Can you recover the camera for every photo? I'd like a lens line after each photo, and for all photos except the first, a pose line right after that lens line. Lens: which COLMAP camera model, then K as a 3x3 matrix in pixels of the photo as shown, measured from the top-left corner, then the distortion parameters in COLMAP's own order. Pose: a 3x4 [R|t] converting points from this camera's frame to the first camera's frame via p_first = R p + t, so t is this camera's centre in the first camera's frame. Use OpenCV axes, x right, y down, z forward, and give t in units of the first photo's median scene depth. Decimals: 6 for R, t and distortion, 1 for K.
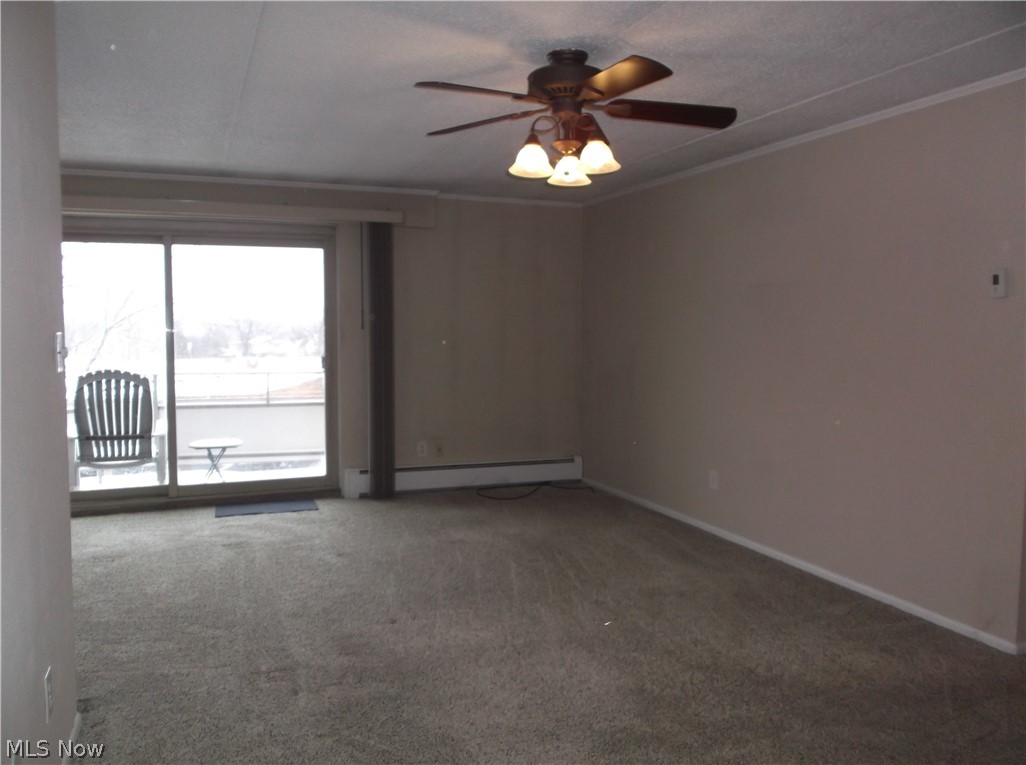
lens RADIAL K [[769.3, 0, 505.9], [0, 769.3, 371.5], [0, 0, 1]] dist [-0.030833, 0.003748]
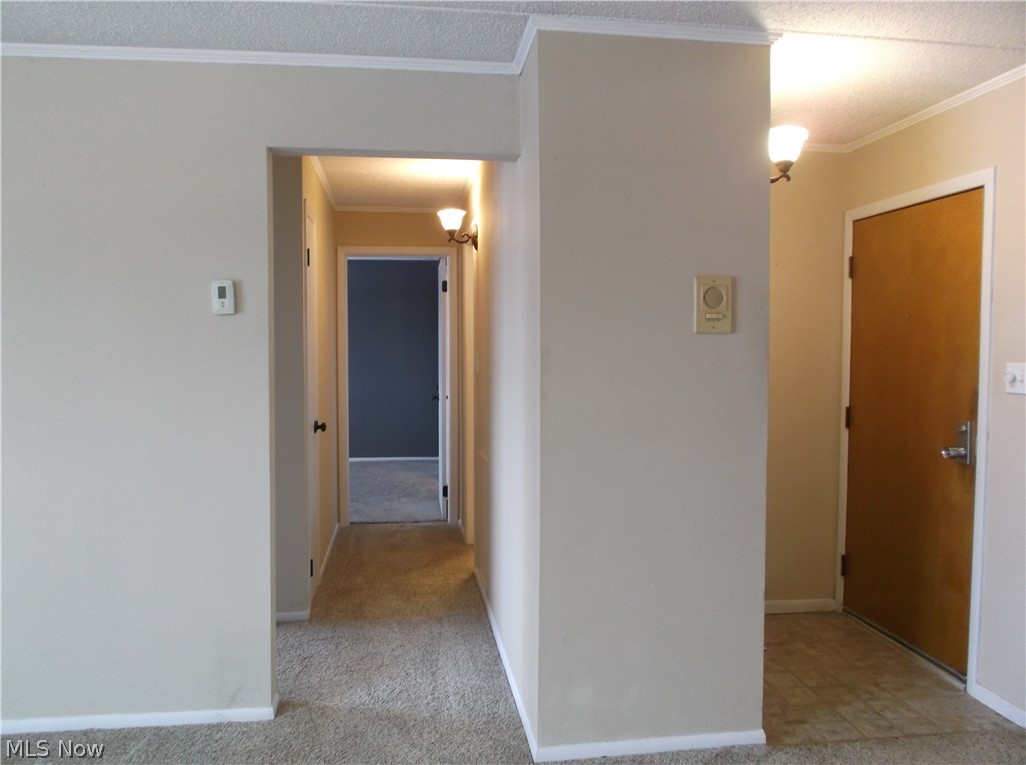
lens RADIAL K [[814.4, 0, 512.7], [0, 814.4, 393.0], [0, 0, 1]] dist [-0.008523, 0.039051]
pose [[0.226717, -0.044145, 0.972960, -0.167790], [0.041927, 0.998489, 0.035534, -0.027654], [-0.973058, 0.032737, 0.228225, 0.479572]]
